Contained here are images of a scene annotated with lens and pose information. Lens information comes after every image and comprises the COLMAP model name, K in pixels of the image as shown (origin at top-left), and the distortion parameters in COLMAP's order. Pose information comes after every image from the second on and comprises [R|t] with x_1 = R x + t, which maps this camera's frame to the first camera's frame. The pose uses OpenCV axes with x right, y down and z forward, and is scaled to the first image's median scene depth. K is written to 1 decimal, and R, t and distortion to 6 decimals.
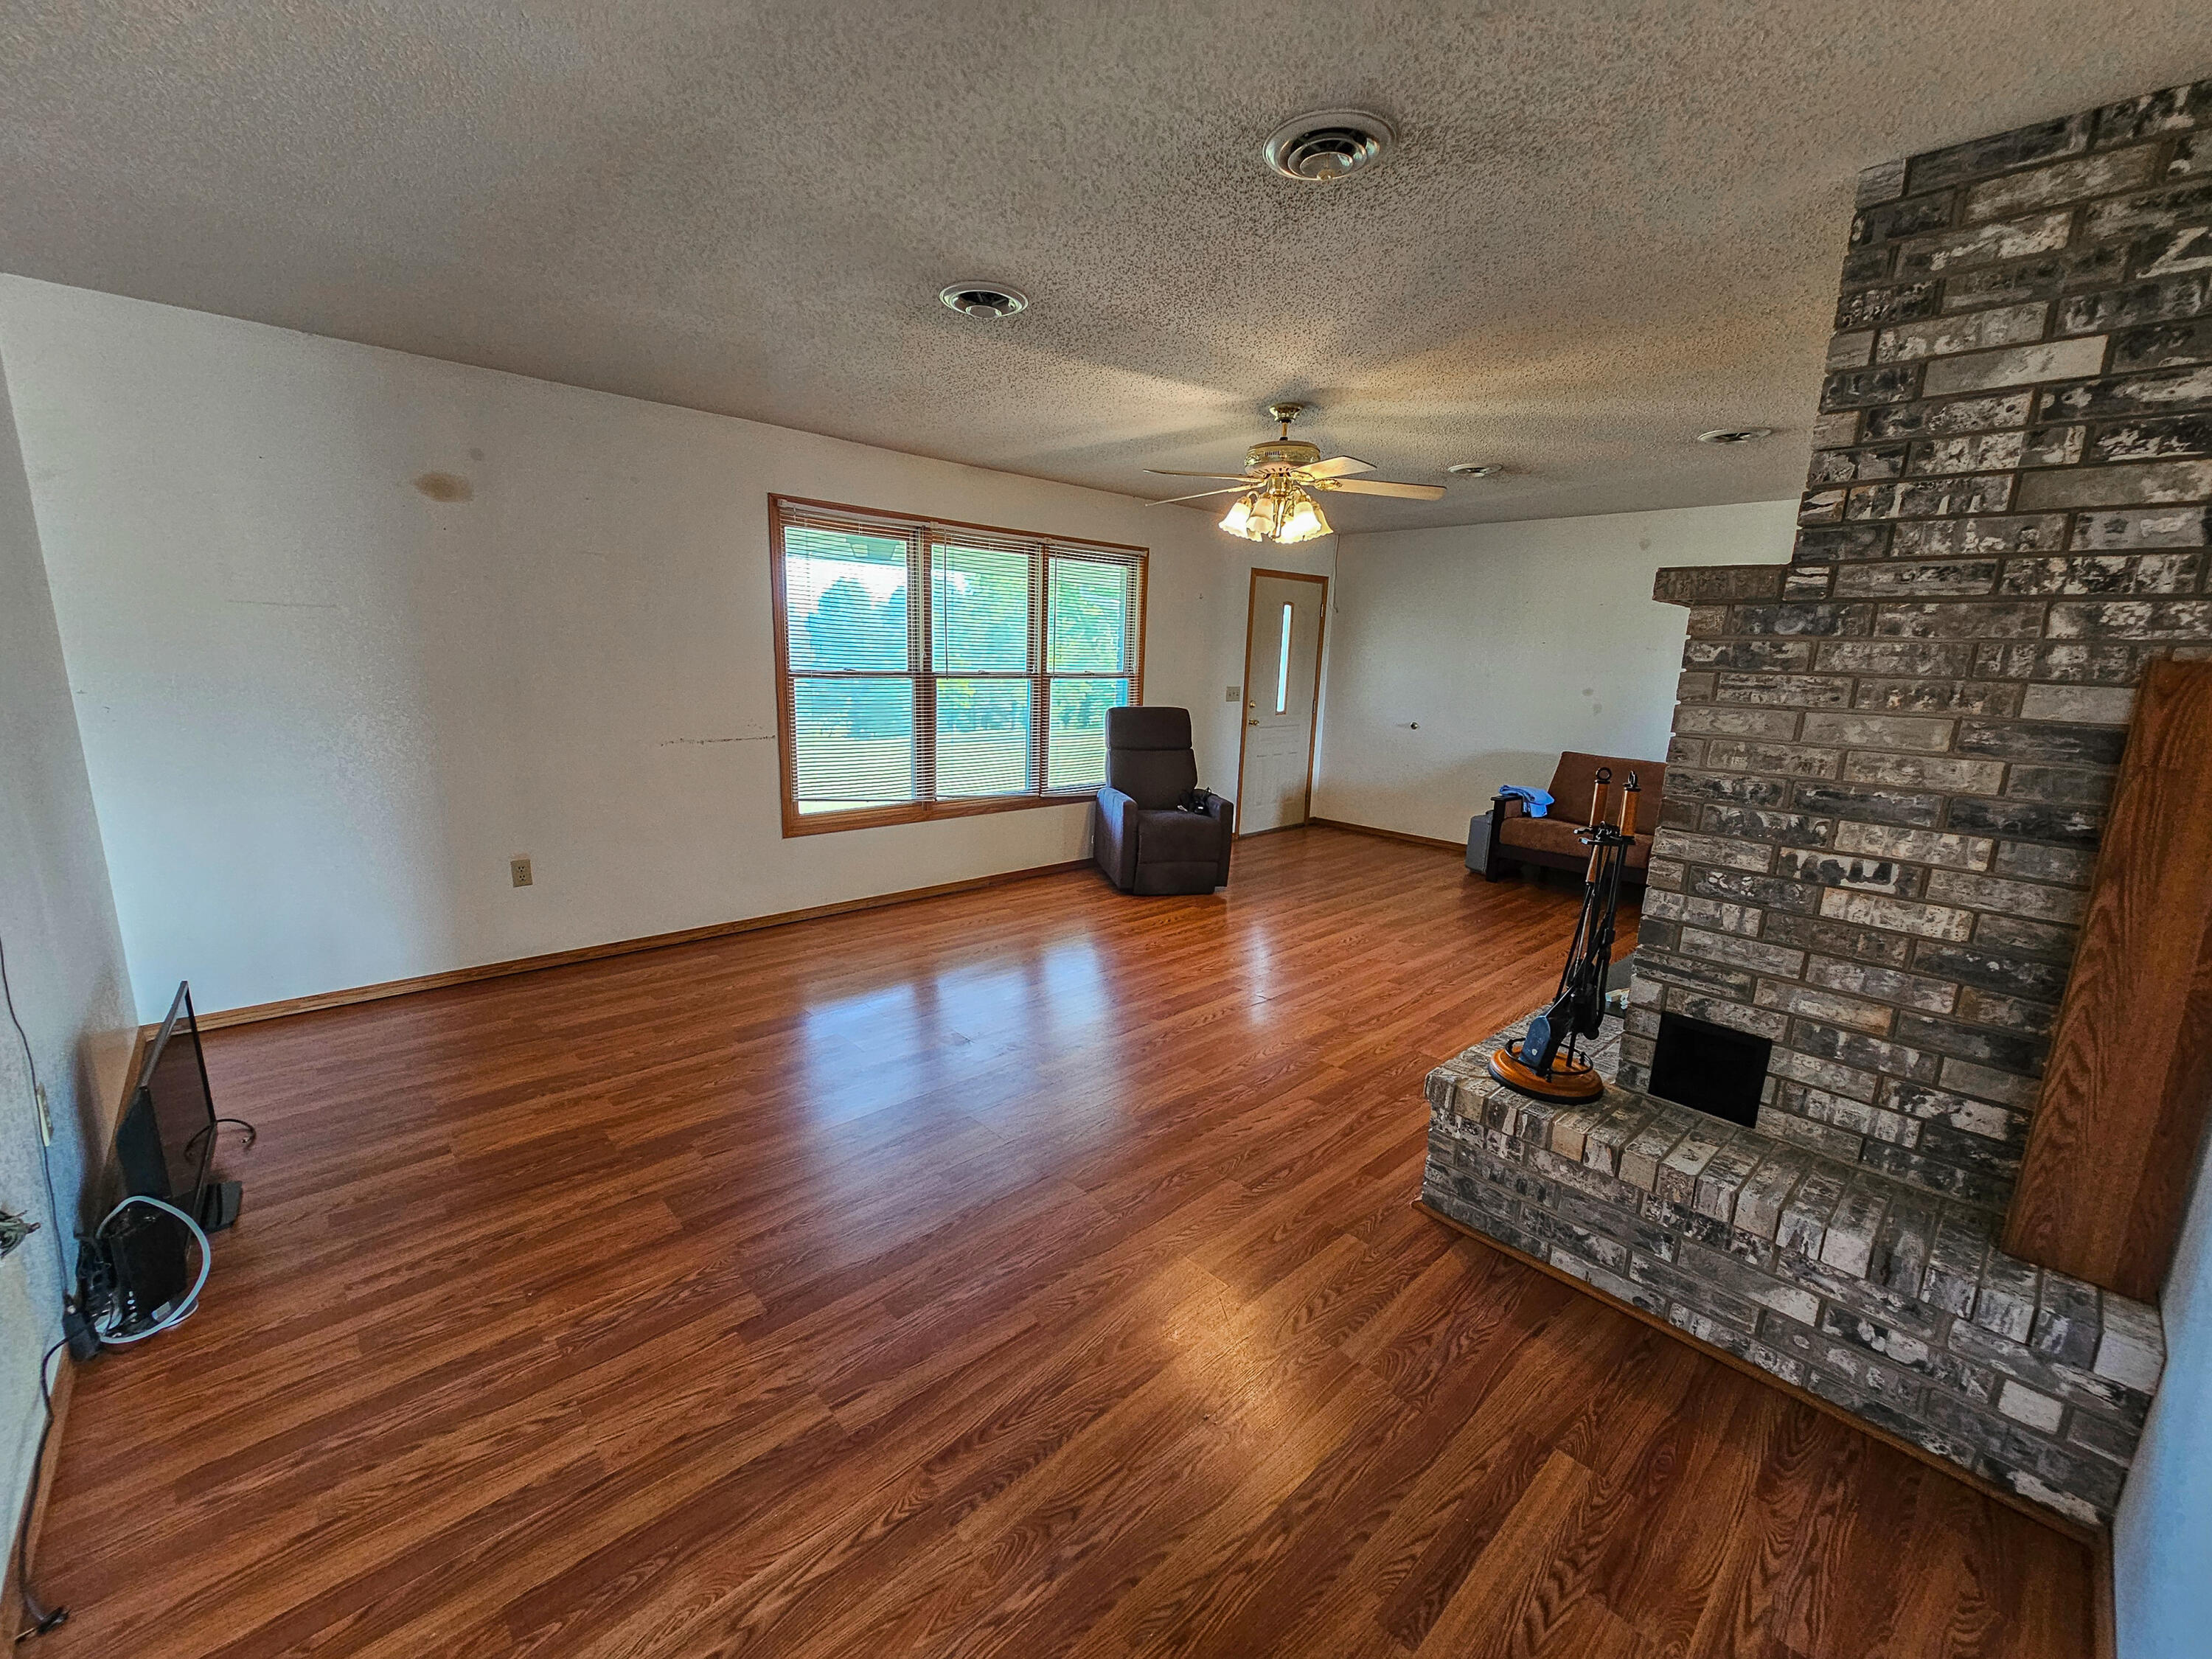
lens RADIAL K [[901.5, 0, 1093.1], [0, 901.5, 833.5], [0, 0, 1]] dist [0.001107, -0.000013]
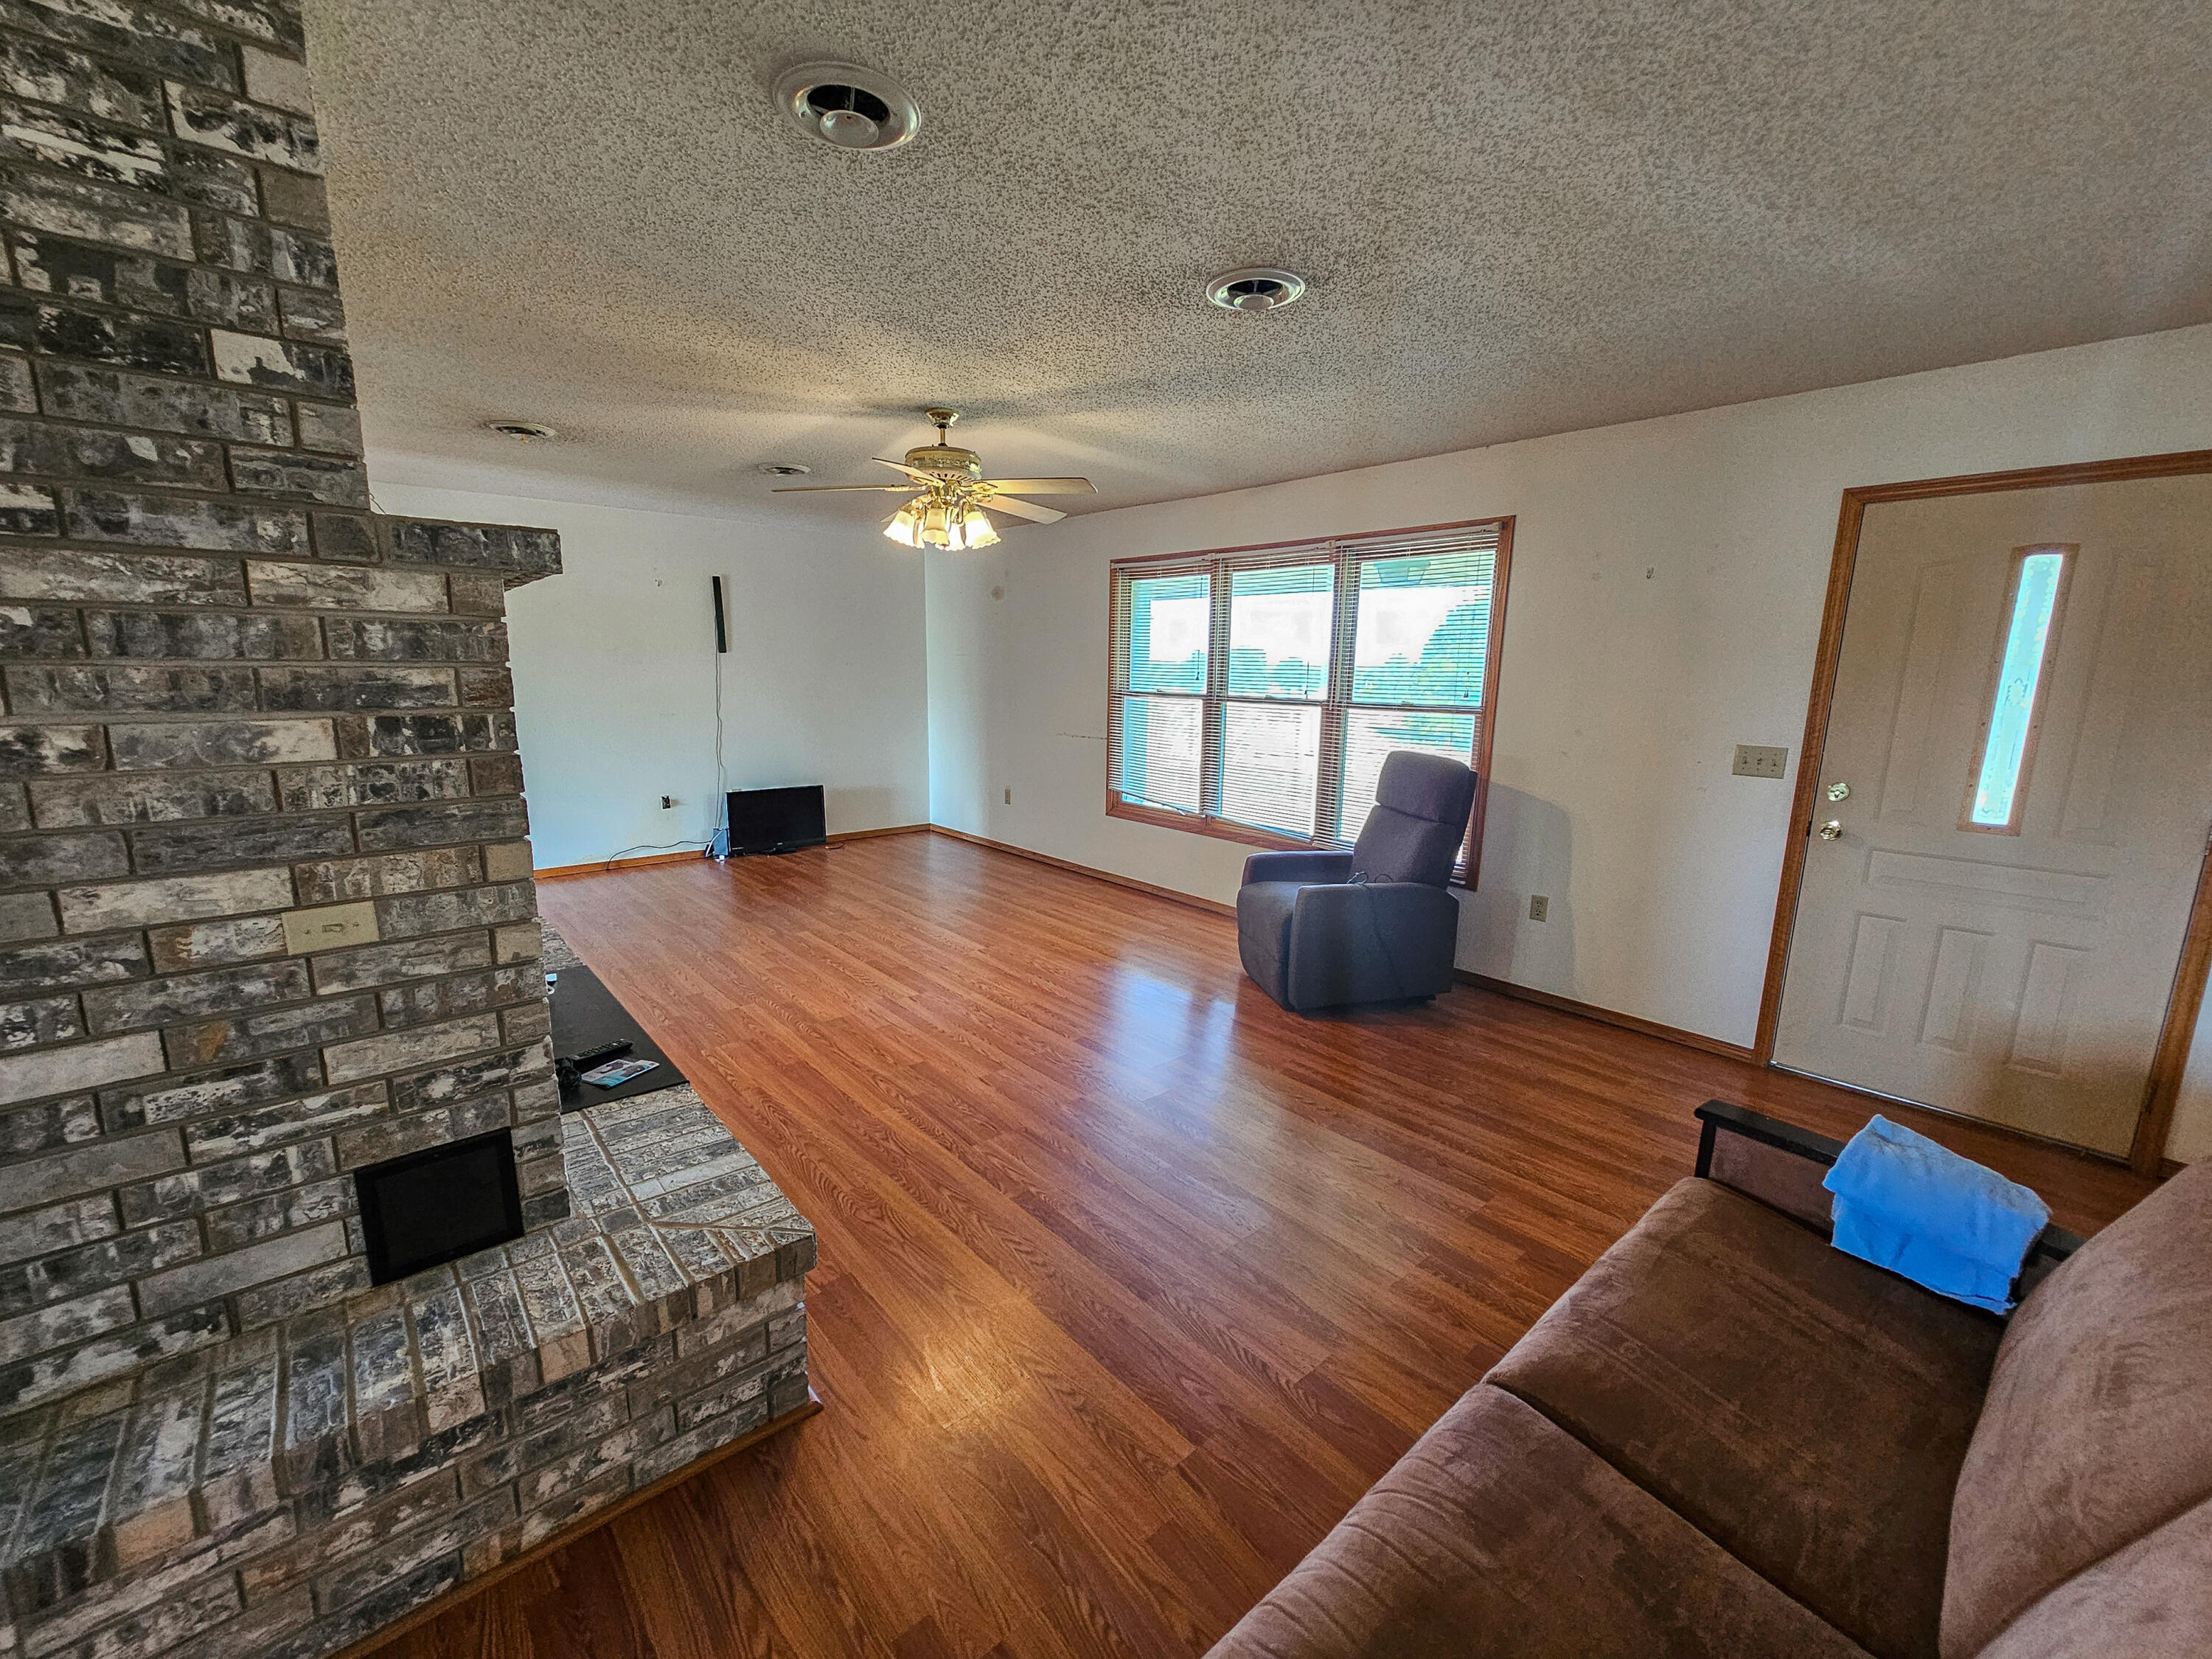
lens RADIAL K [[901.5, 0, 1096.8], [0, 901.5, 840.3], [0, 0, 1]] dist [0.001107, -0.000013]
pose [[-0.032161, 0.160623, -0.986492, 2.169951], [-0.216411, 0.962469, 0.163767, -0.388345], [0.975773, 0.218754, 0.003807, 2.199137]]
